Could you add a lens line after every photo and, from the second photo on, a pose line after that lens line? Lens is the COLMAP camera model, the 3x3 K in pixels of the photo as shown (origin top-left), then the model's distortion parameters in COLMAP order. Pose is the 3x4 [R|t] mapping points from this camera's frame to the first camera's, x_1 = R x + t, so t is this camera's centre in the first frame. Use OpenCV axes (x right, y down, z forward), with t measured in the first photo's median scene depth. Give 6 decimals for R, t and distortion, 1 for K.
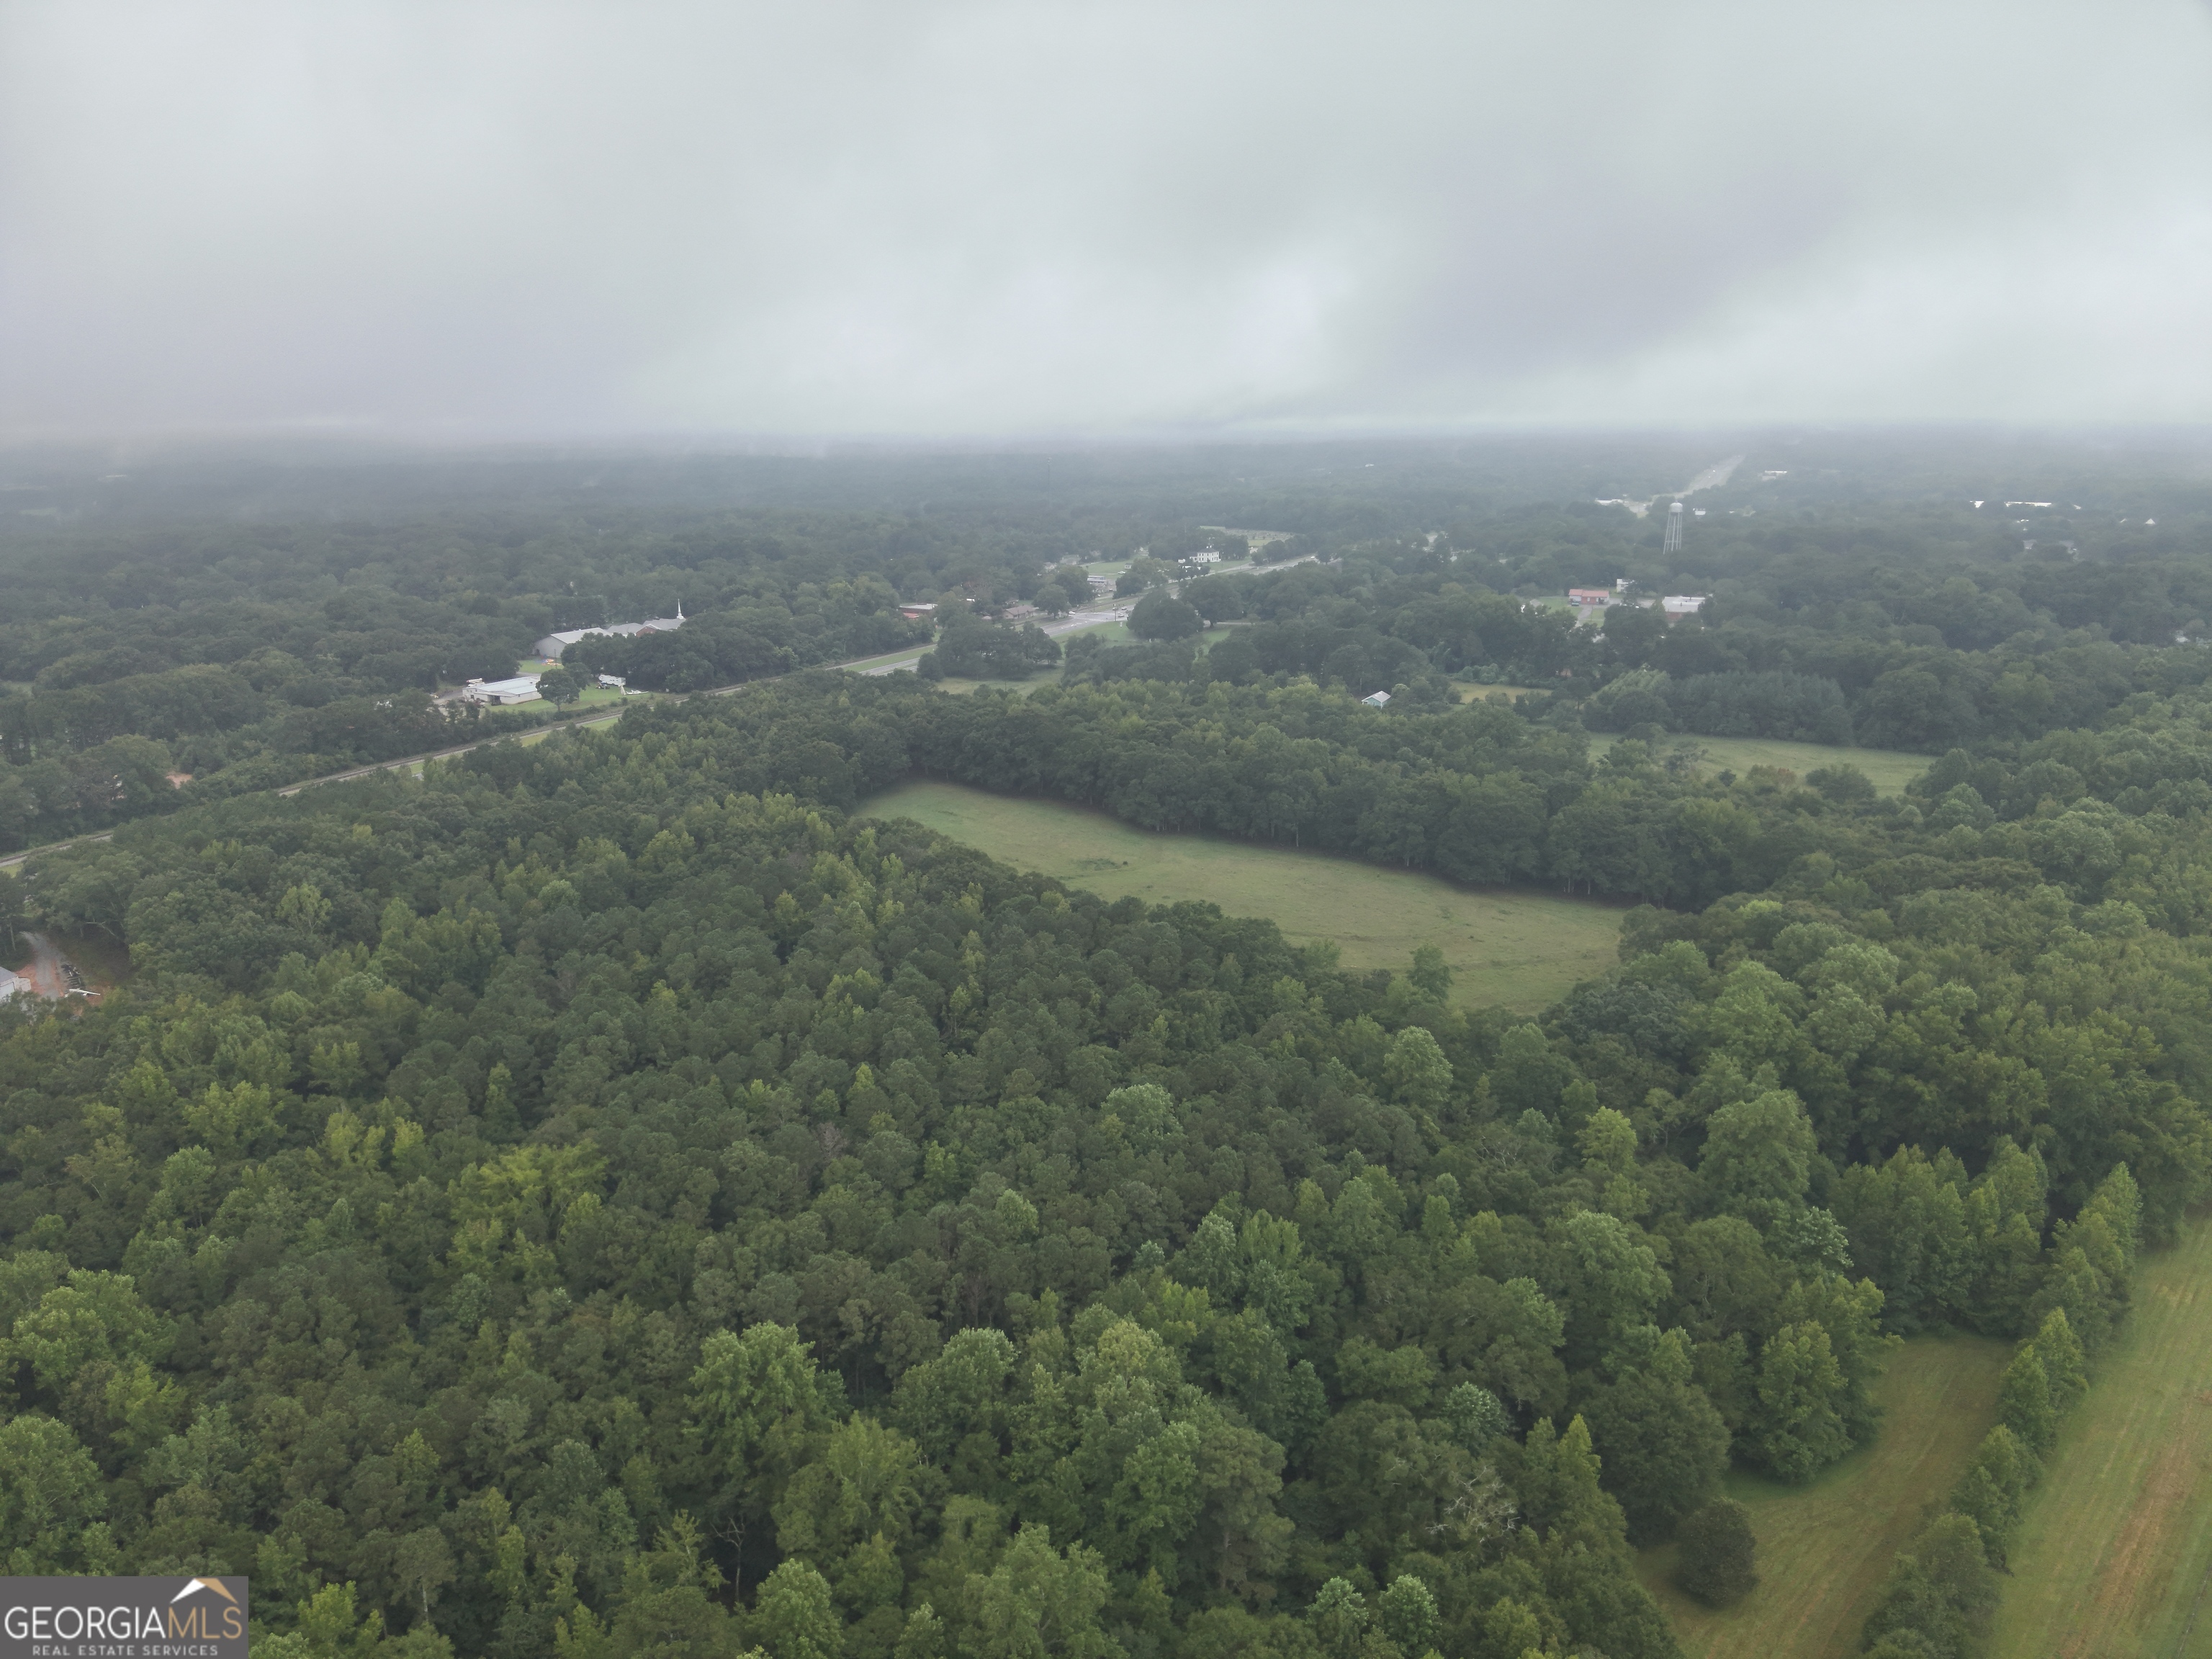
lens RADIAL K [[1578.9, 0, 1106.0], [0, 1578.9, 829.5], [0, 0, 1]] dist [0.121481, -0.223115]
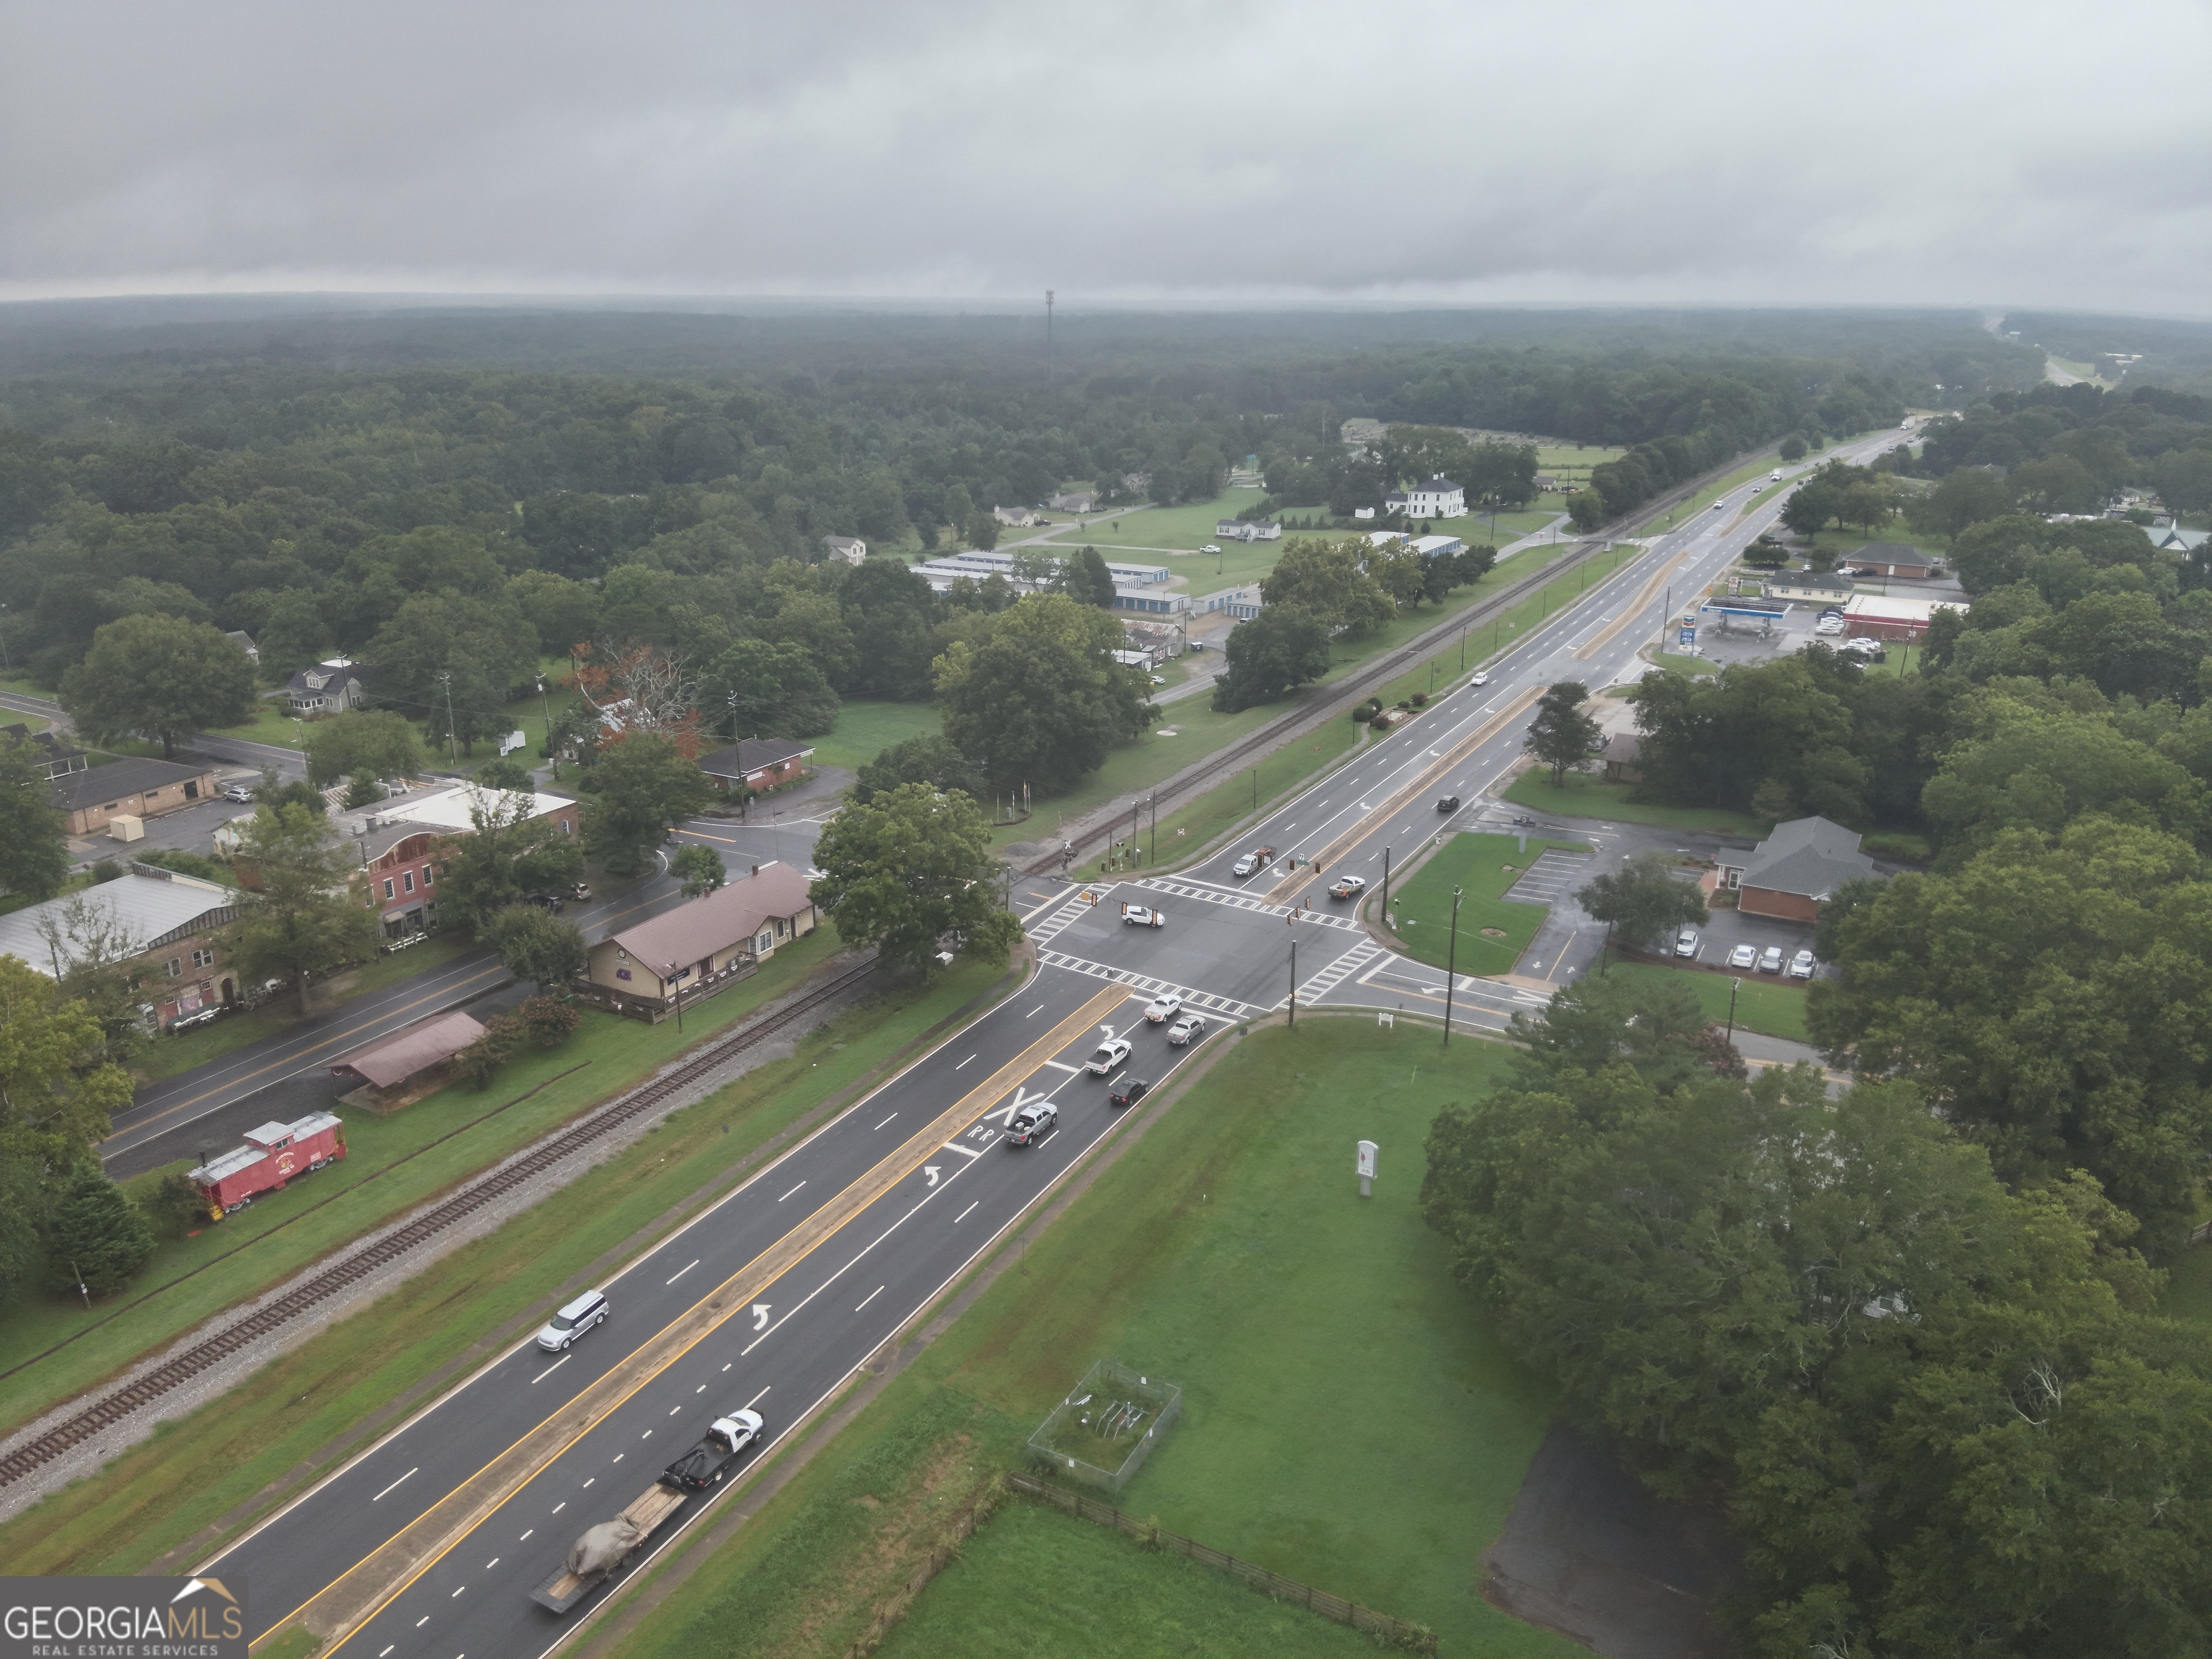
lens RADIAL K [[1578.9, 0, 1106.0], [0, 1578.9, 829.5], [0, 0, 1]] dist [0.121481, -0.223115]
pose [[0.999775, 0.018123, -0.011035, -0.023295], [-0.017348, 0.997627, 0.066625, -0.312518], [0.012217, -0.066418, 0.997717, 1.620974]]
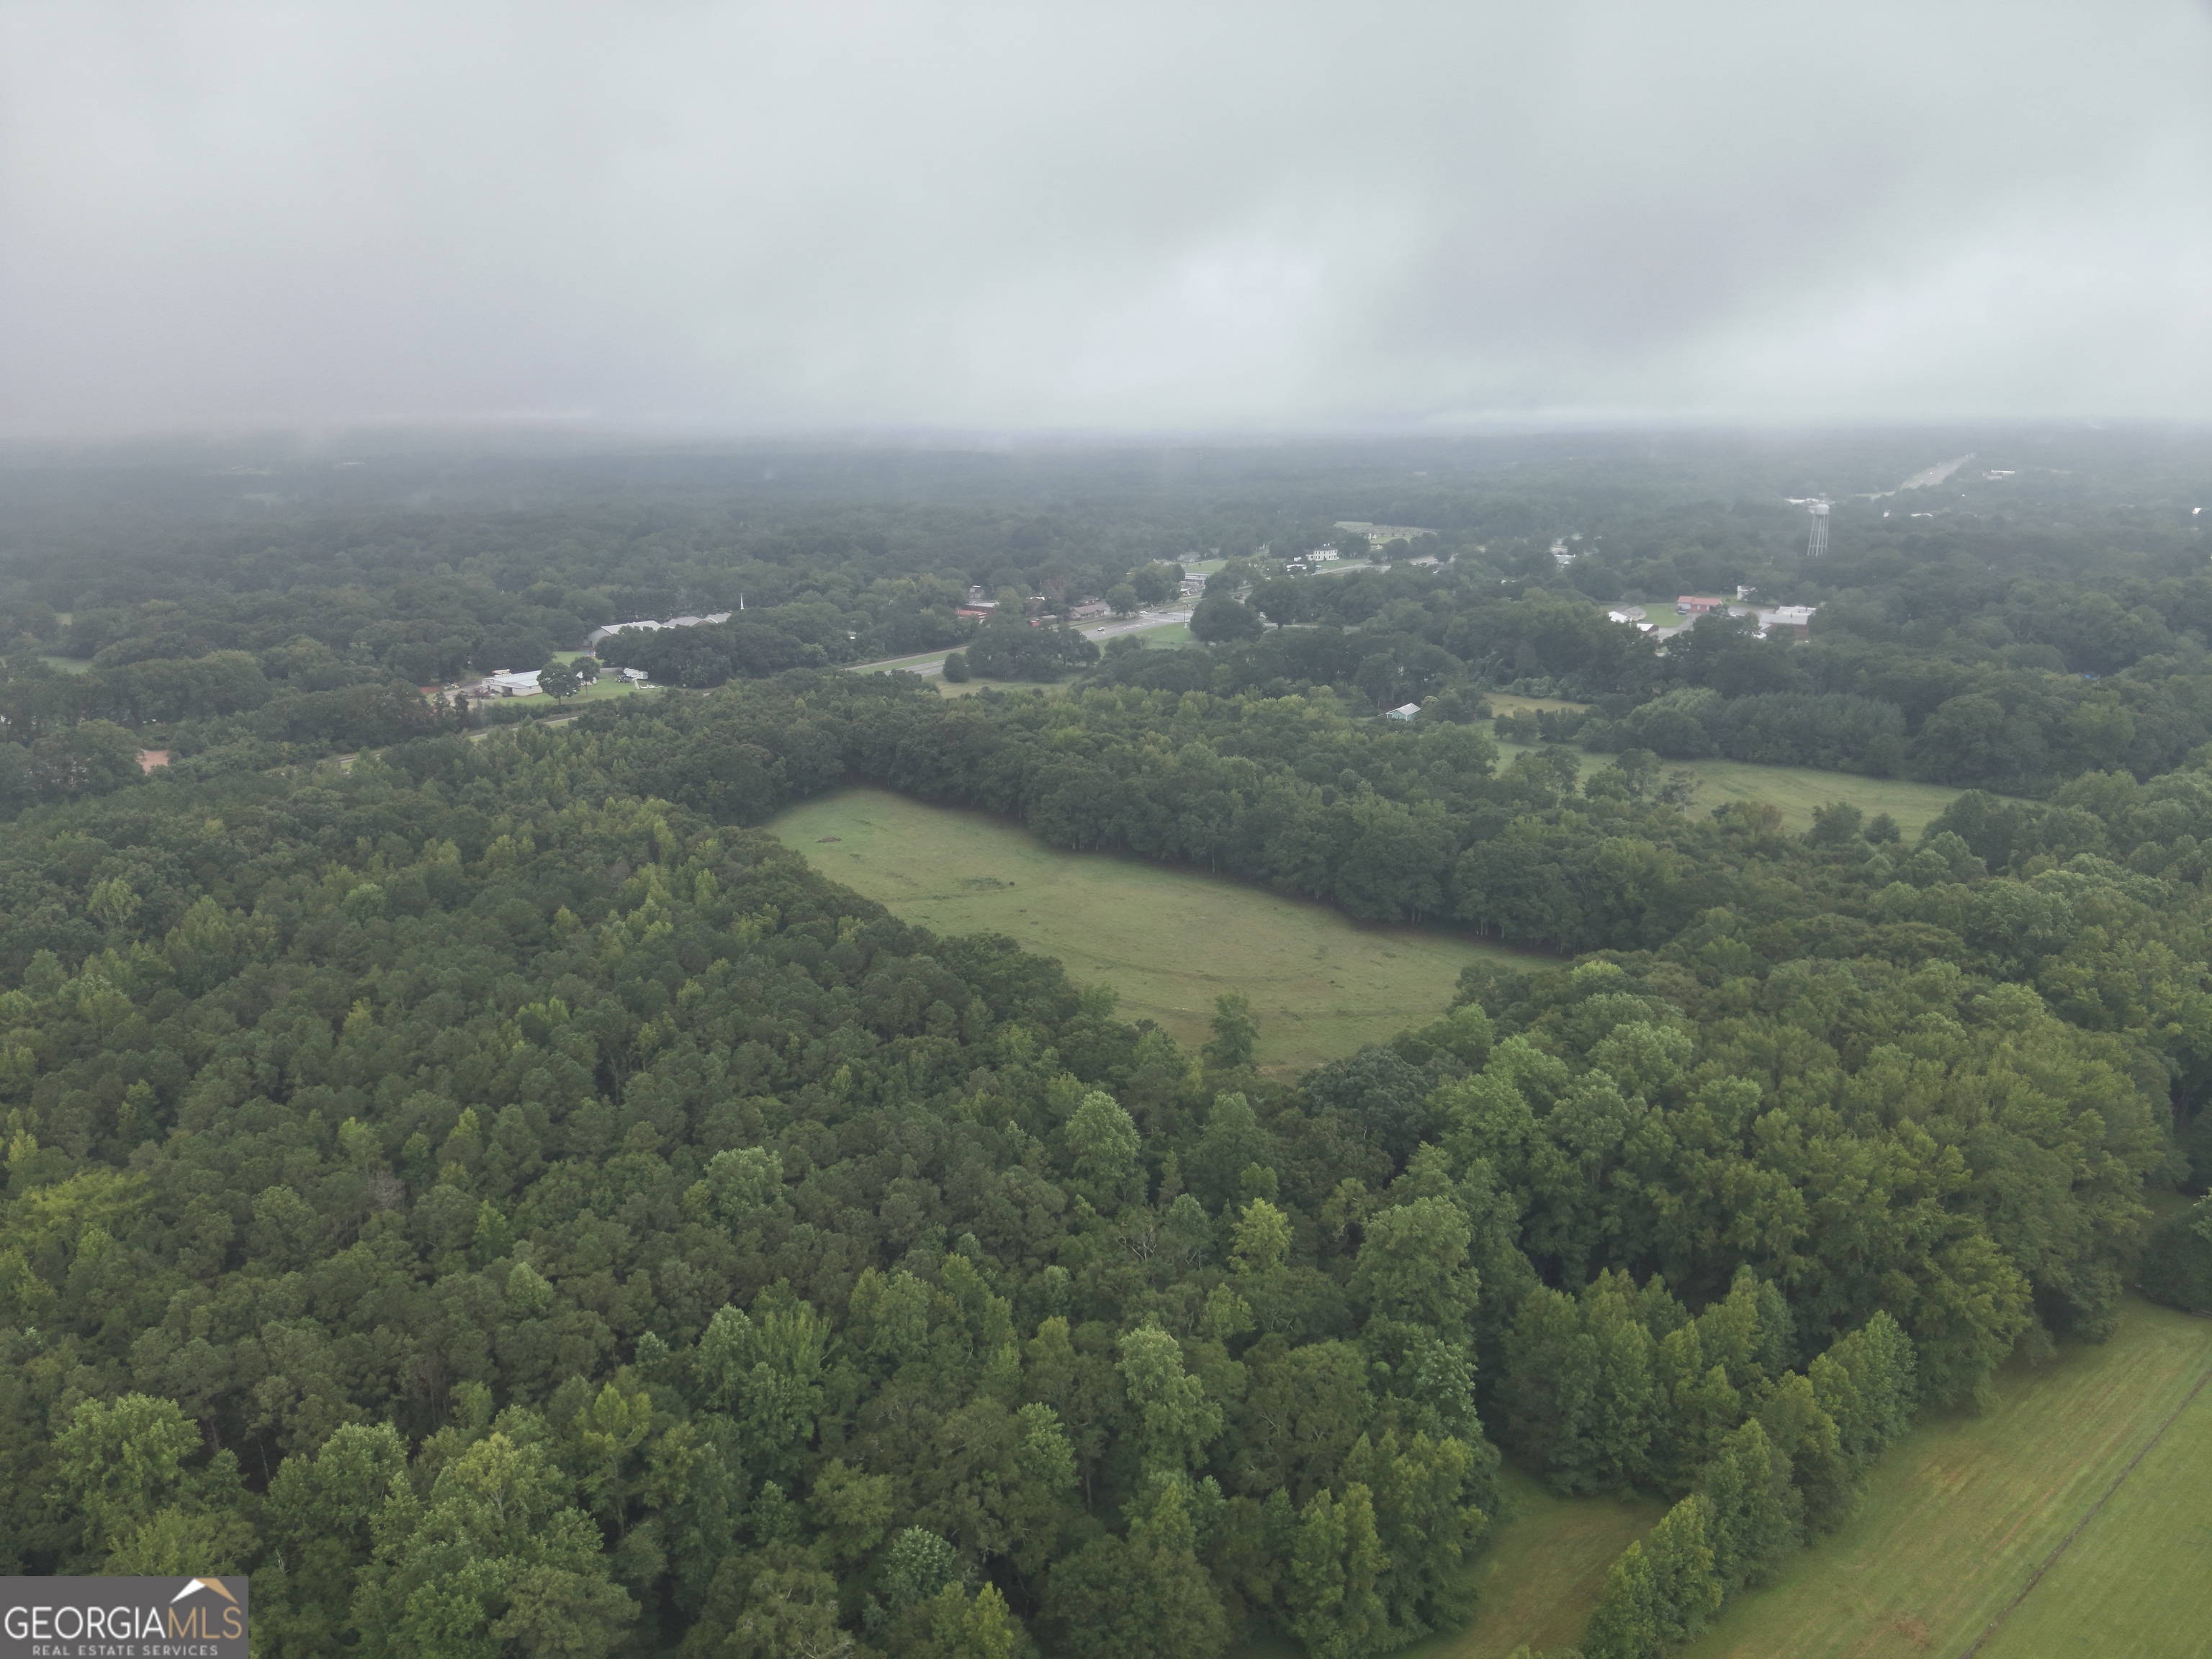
lens RADIAL K [[1578.9, 0, 1106.0], [0, 1578.9, 829.5], [0, 0, 1]] dist [0.121481, -0.223115]
pose [[0.990818, 0.035126, -0.130556, 0.169988], [-0.034613, 0.999382, 0.006201, -0.017052], [0.130693, -0.001625, 0.991422, 0.059446]]
